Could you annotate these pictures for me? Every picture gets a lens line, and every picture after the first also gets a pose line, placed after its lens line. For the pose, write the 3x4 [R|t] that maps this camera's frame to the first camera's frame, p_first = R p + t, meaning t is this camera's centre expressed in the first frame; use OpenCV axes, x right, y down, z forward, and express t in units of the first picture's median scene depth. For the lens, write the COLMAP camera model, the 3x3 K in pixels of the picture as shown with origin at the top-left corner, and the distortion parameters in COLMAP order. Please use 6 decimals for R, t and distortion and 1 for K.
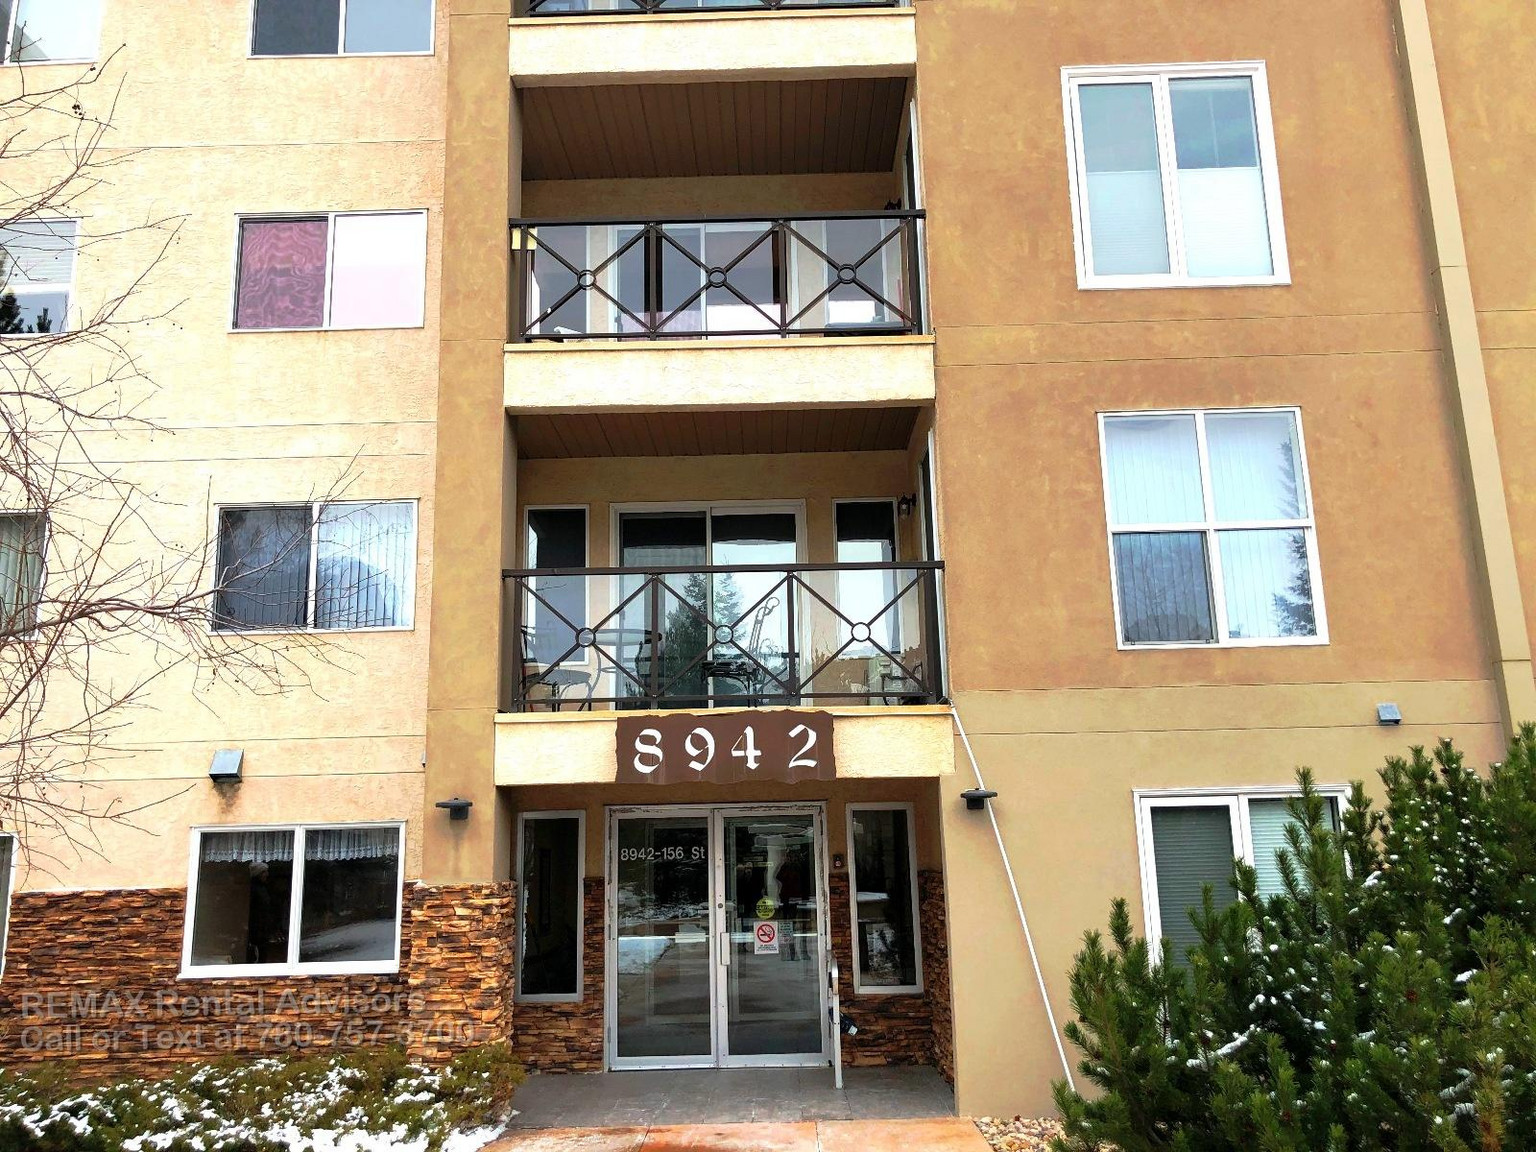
lens RADIAL K [[1254.5, 0, 762.6], [0, 1254.5, 567.7], [0, 0, 1]] dist [0.024992, -0.007385]
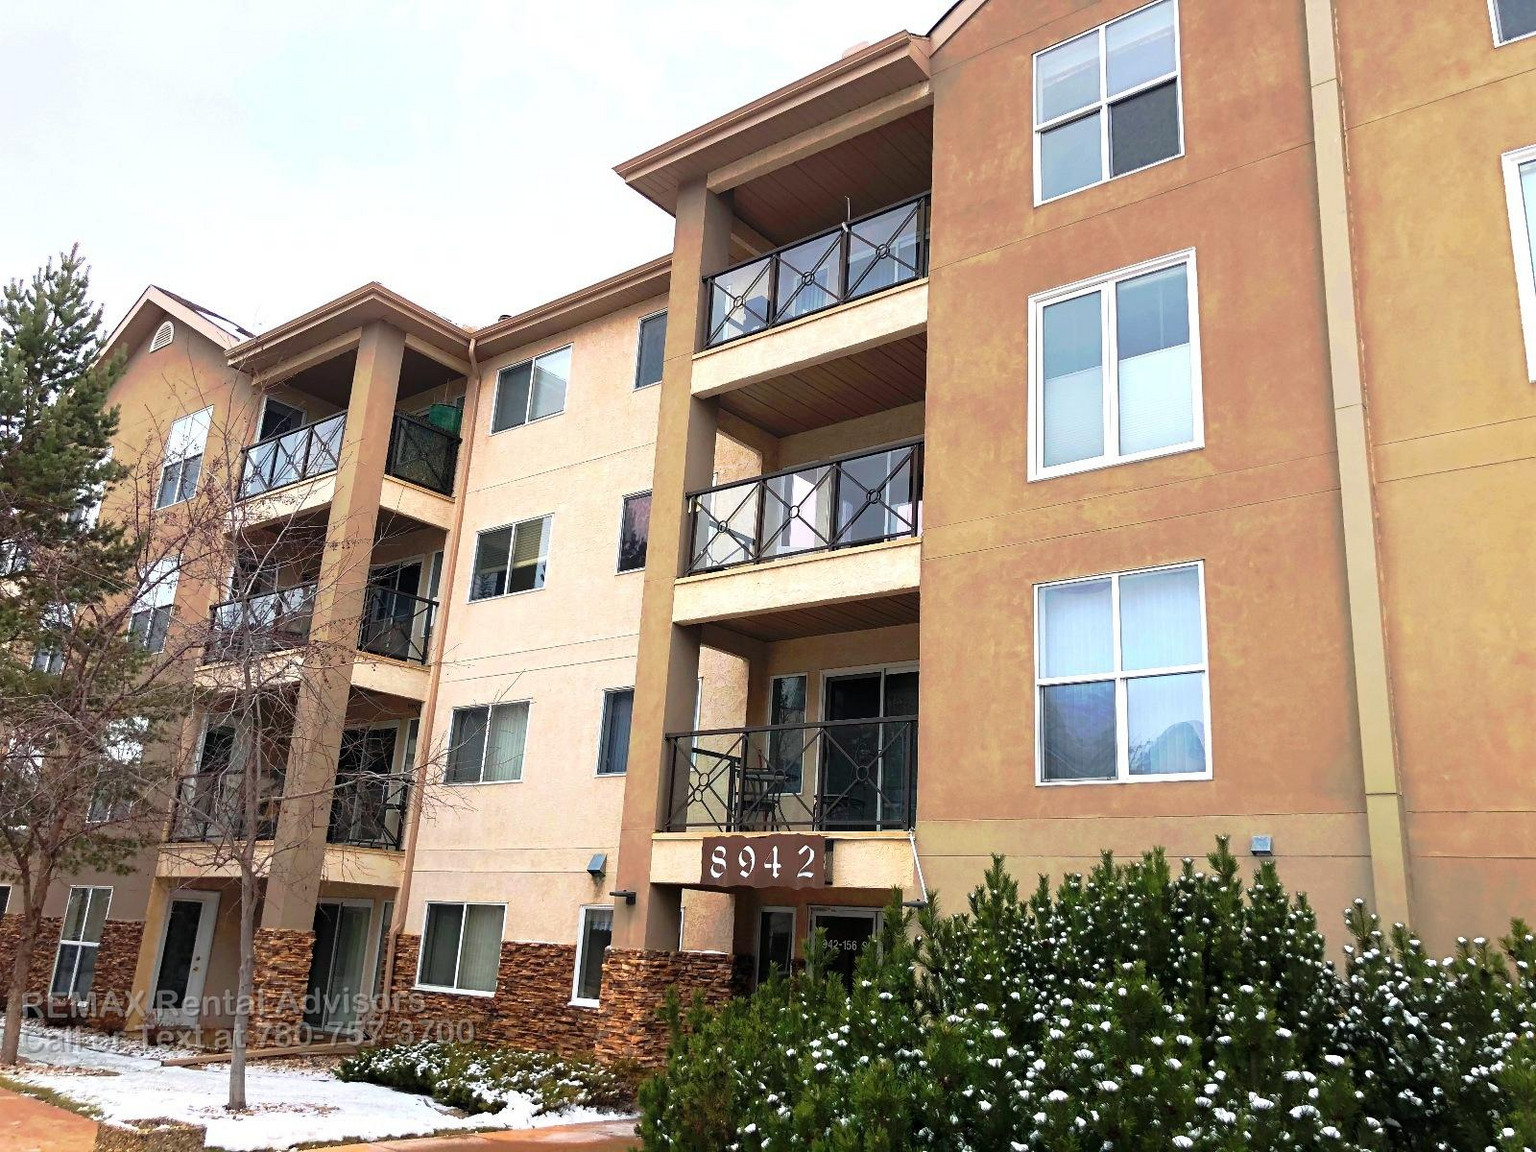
lens RADIAL K [[1233.4, 0, 770.5], [0, 1233.4, 573.6], [0, 0, 1]] dist [0.026297, 0.000298]
pose [[0.791916, -0.112990, -0.600085, 0.767291], [0.060904, 0.992446, -0.106493, -0.023783], [0.607585, 0.047786, 0.792816, -0.083220]]
